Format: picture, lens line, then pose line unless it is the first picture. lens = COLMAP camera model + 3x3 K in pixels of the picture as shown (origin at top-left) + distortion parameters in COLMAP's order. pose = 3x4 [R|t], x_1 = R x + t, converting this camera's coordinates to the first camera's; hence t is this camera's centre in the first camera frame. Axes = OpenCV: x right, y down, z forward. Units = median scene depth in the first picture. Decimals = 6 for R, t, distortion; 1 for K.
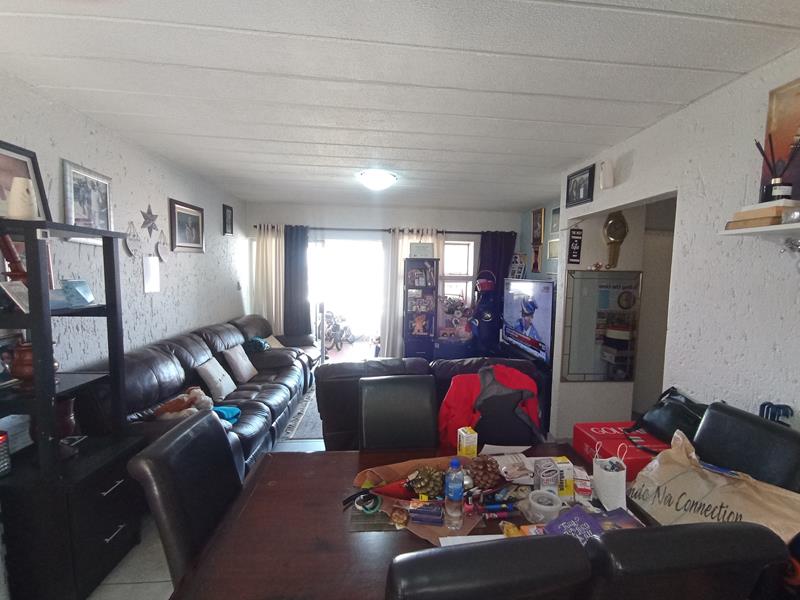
lens RADIAL K [[358.4, 0, 402.4], [0, 358.4, 301.2], [0, 0, 1]] dist [-0.005808, -0.000070]
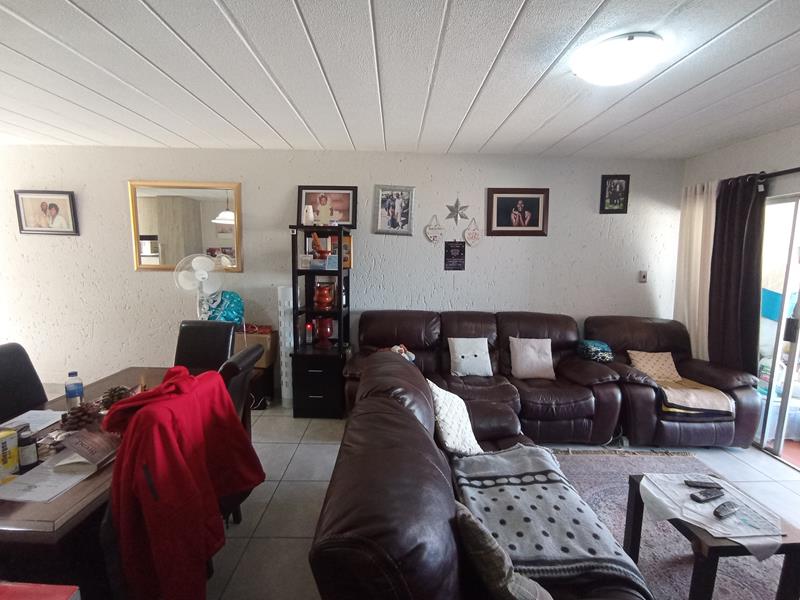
lens RADIAL K [[358.4, 0, 402.4], [0, 358.4, 301.2], [0, 0, 1]] dist [-0.005808, -0.000070]
pose [[-0.079834, 0.112749, -0.990411, 0.582259], [-0.105172, 0.987084, 0.120848, -0.051899], [0.991244, 0.113812, -0.066944, 0.955638]]
